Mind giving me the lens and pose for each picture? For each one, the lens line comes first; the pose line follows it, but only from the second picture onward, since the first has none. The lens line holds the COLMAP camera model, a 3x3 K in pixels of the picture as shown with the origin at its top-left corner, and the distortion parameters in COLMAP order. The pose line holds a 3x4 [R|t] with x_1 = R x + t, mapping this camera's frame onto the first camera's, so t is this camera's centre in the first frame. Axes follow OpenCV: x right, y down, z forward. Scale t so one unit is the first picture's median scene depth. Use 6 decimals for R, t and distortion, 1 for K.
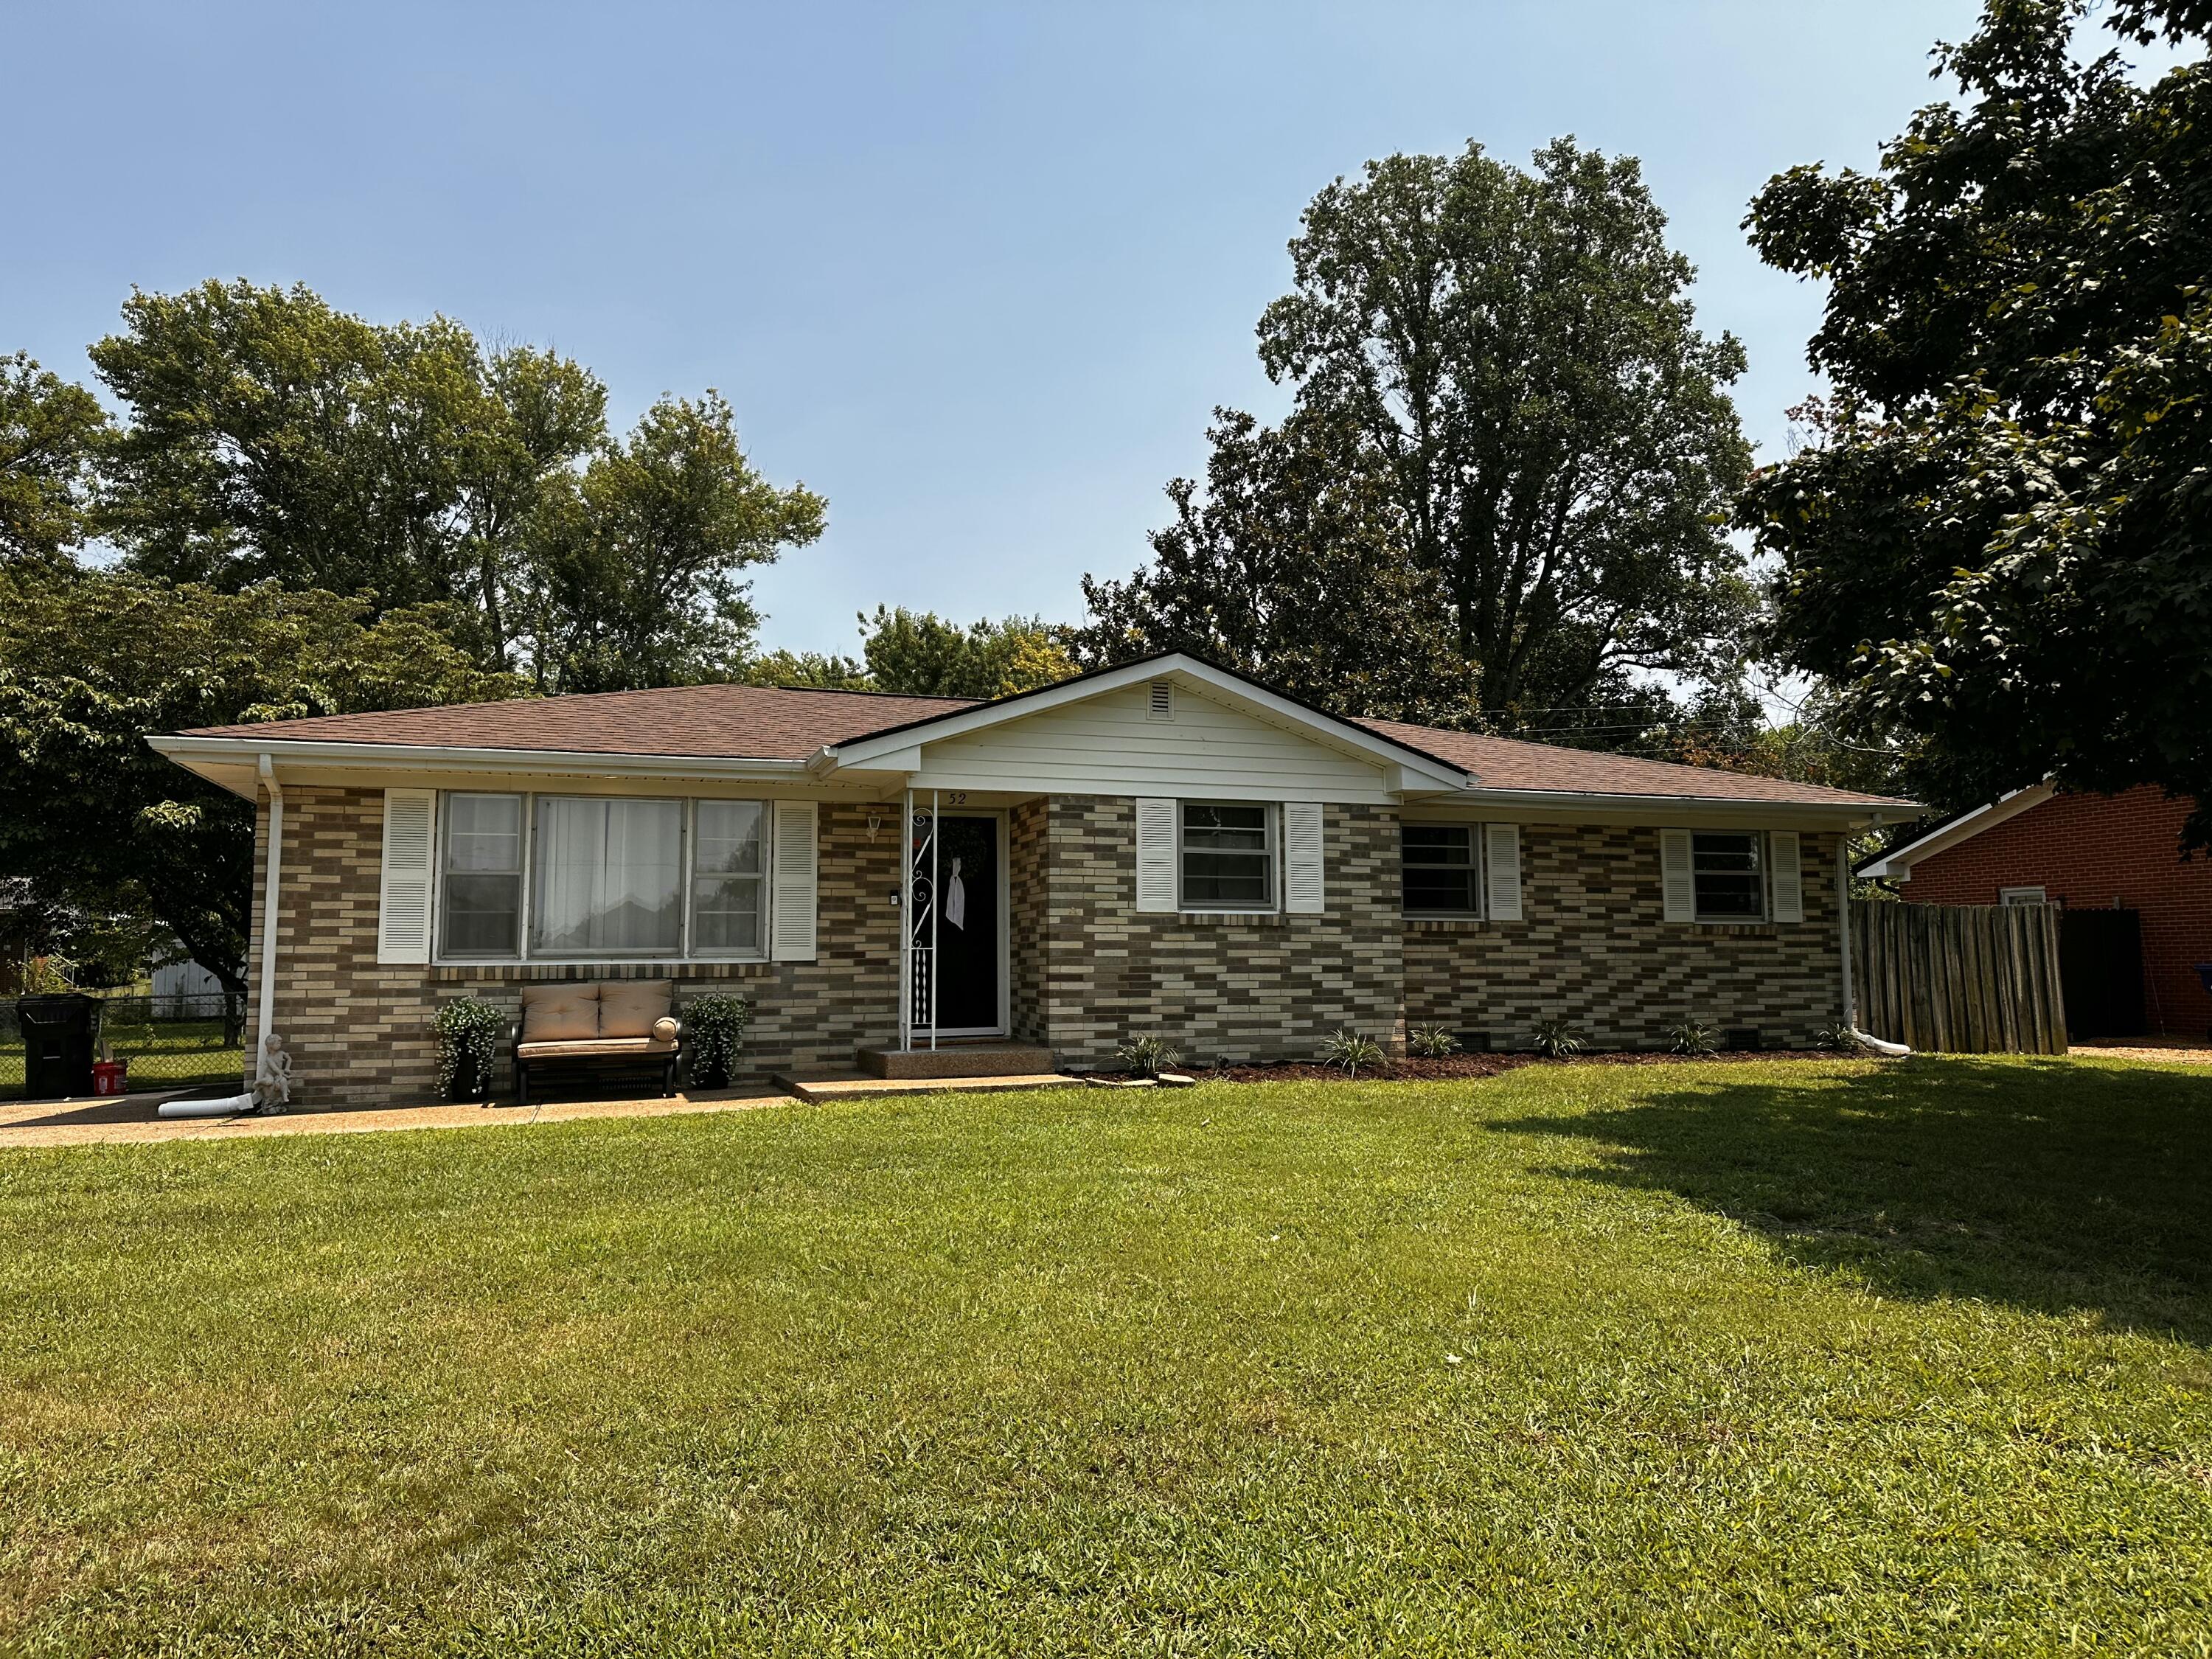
lens RADIAL K [[1627.5, 0, 1098.3], [0, 1627.5, 828.9], [0, 0, 1]] dist [0.042818, -0.015924]
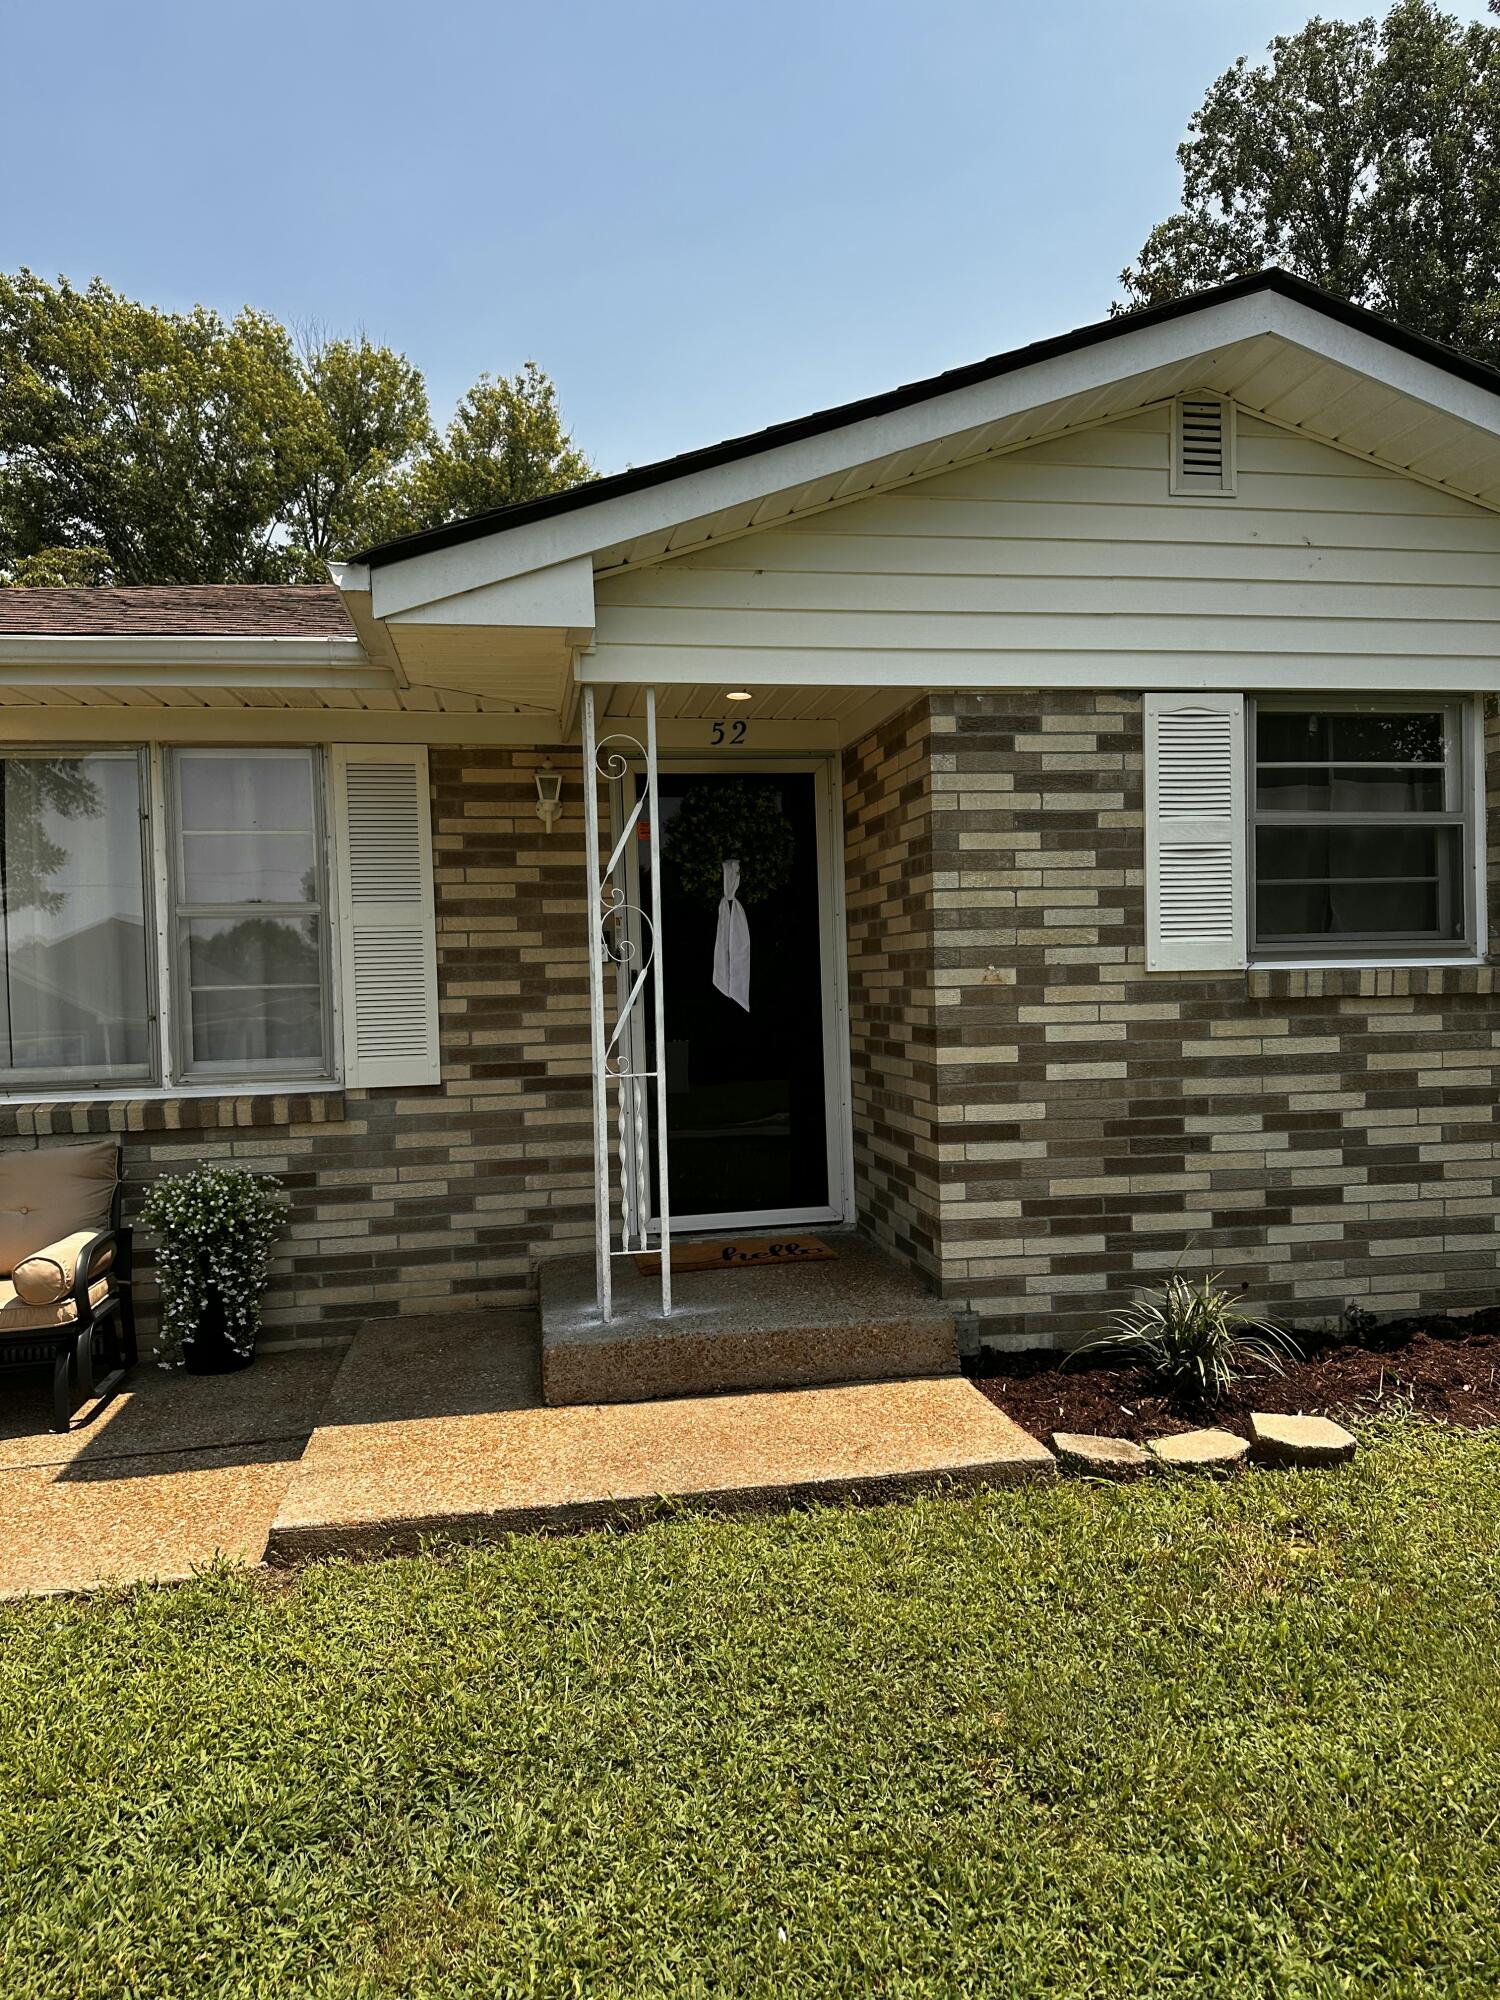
lens RADIAL K [[1471.5, 0, 730.4], [0, 1471.5, 991.1], [0, 0, 1]] dist [0.042818, -0.015924]
pose [[0.987825, -0.020792, -0.154175, -0.023030], [0.035547, 0.994978, 0.093571, 0.016574], [0.151455, -0.097913, 0.983603, 0.599592]]
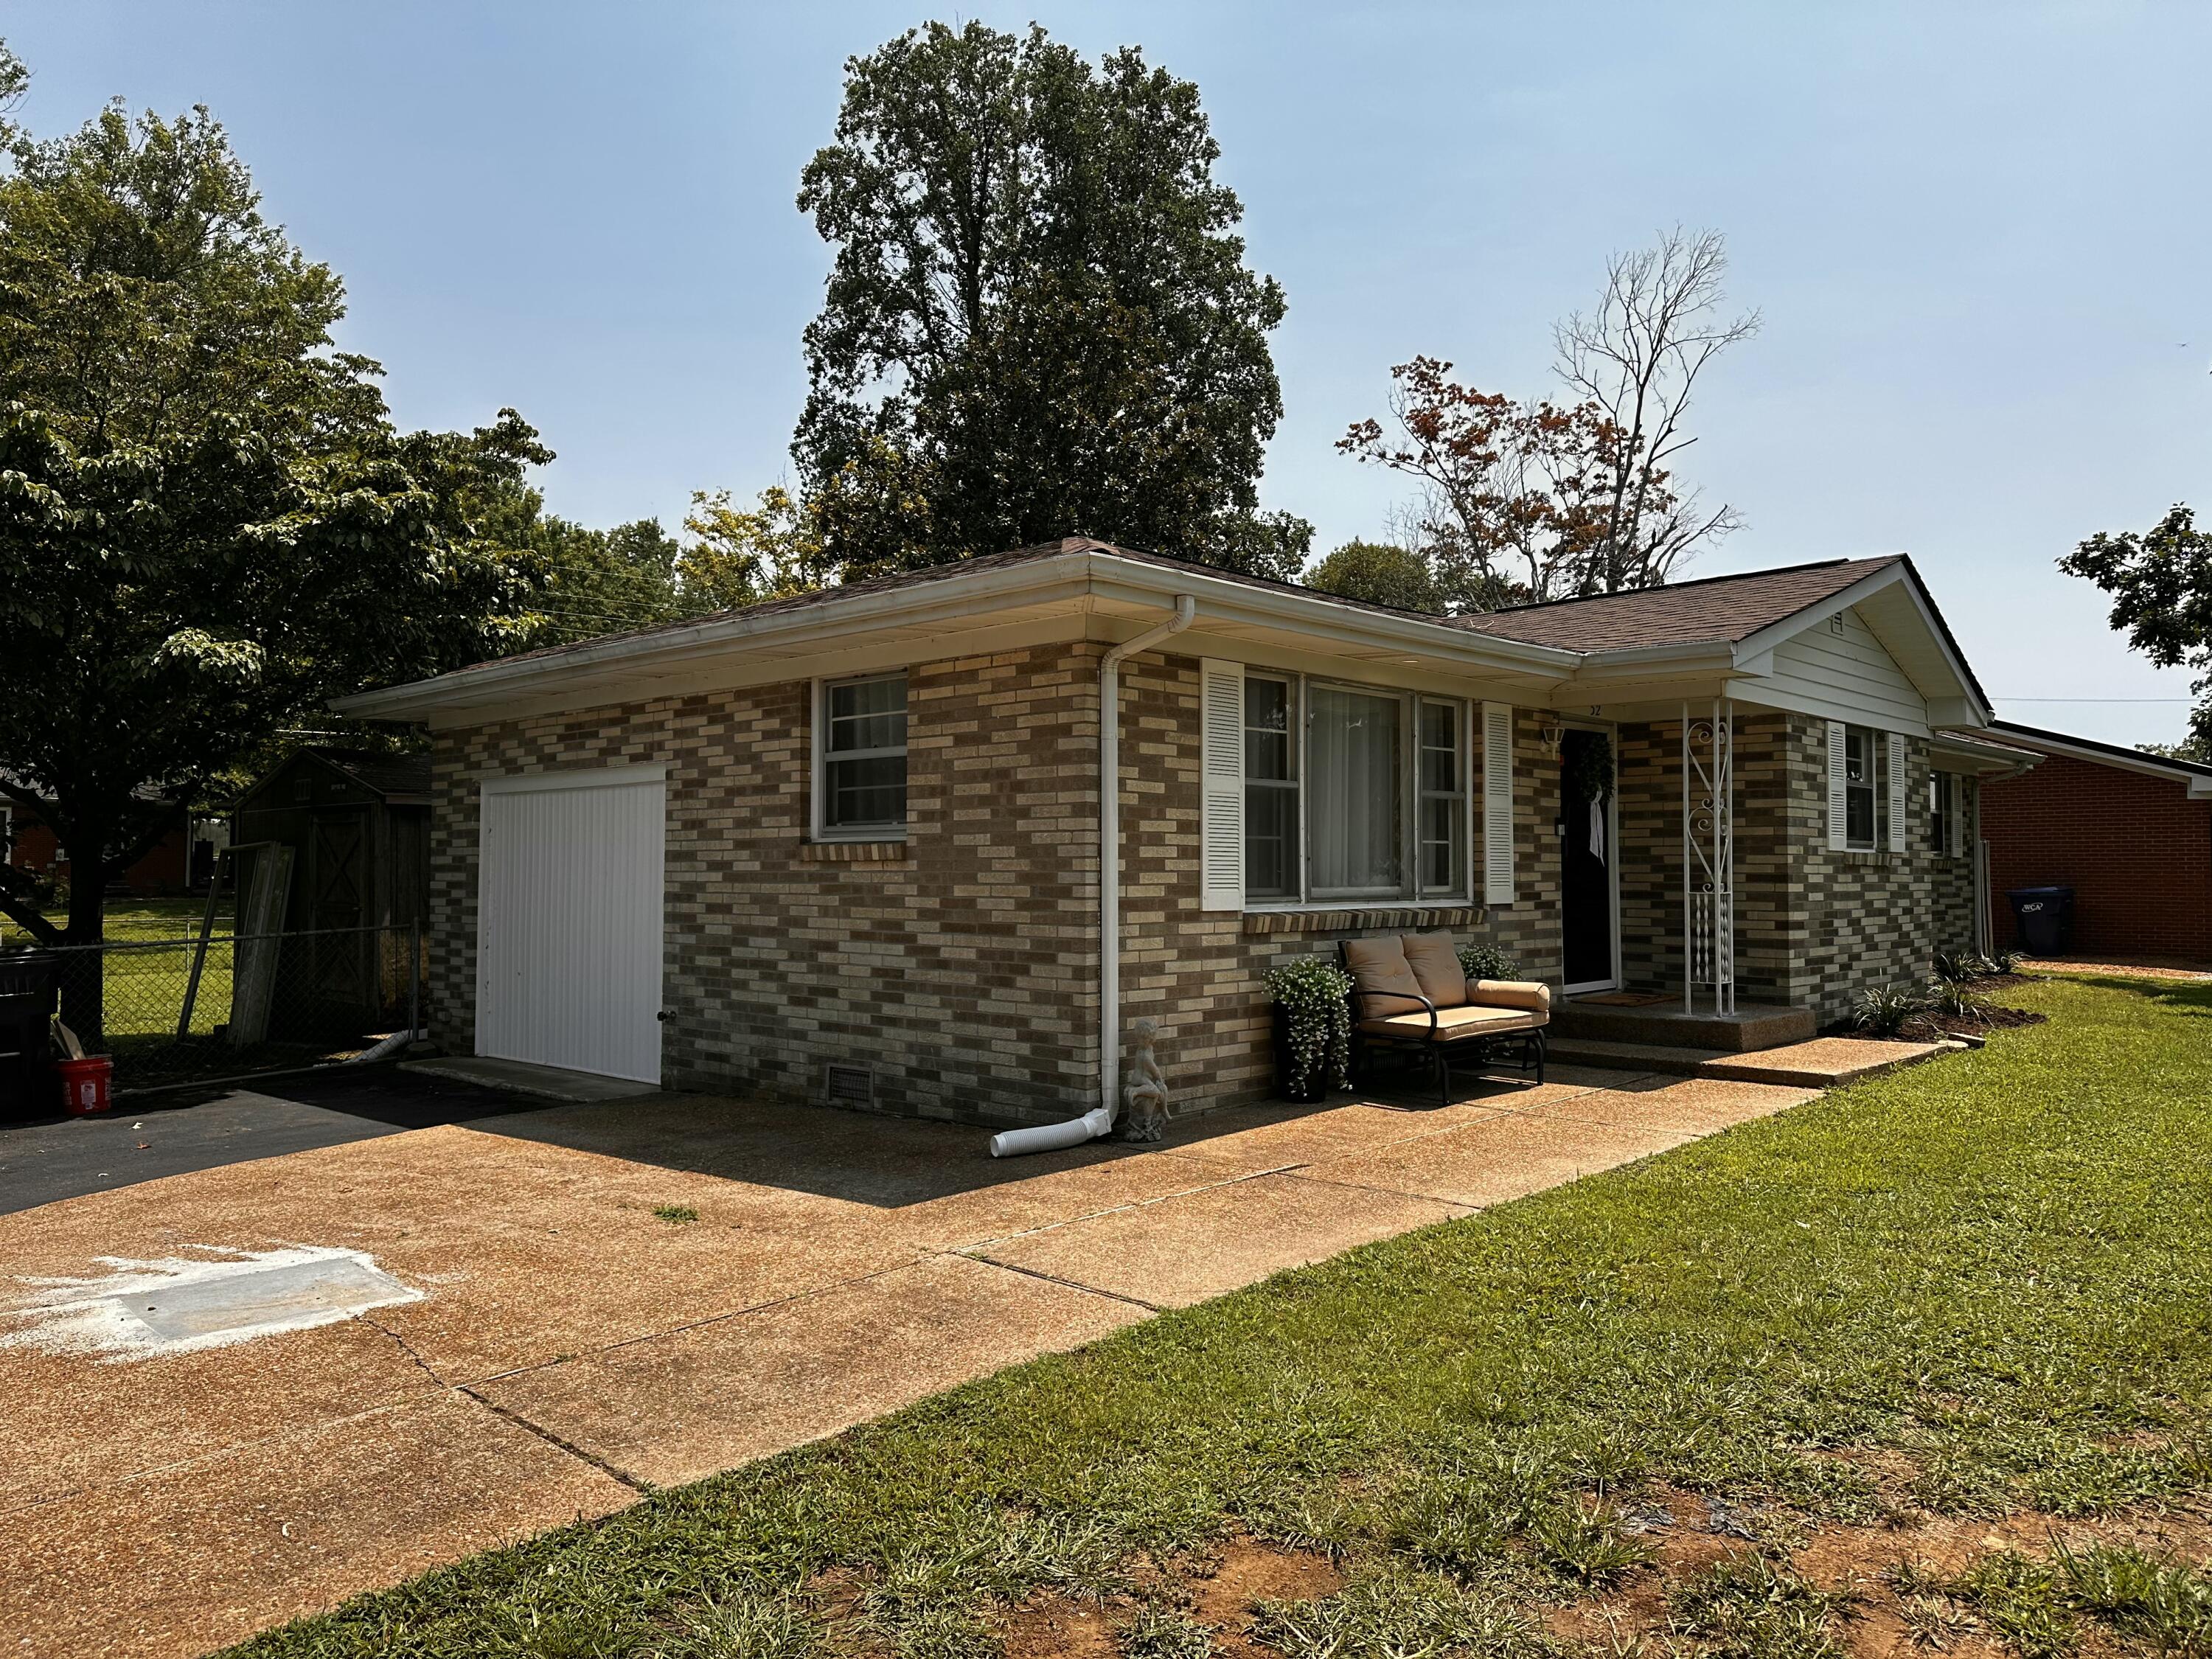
lens RADIAL K [[1627.5, 0, 1099.3], [0, 1627.5, 840.6], [0, 0, 1]] dist [0.042818, -0.015924]
pose [[0.887578, 0.019182, 0.460258, -0.738240], [-0.050707, 0.997130, 0.056226, 0.014700], [-0.457859, -0.073243, 0.886003, 0.381615]]
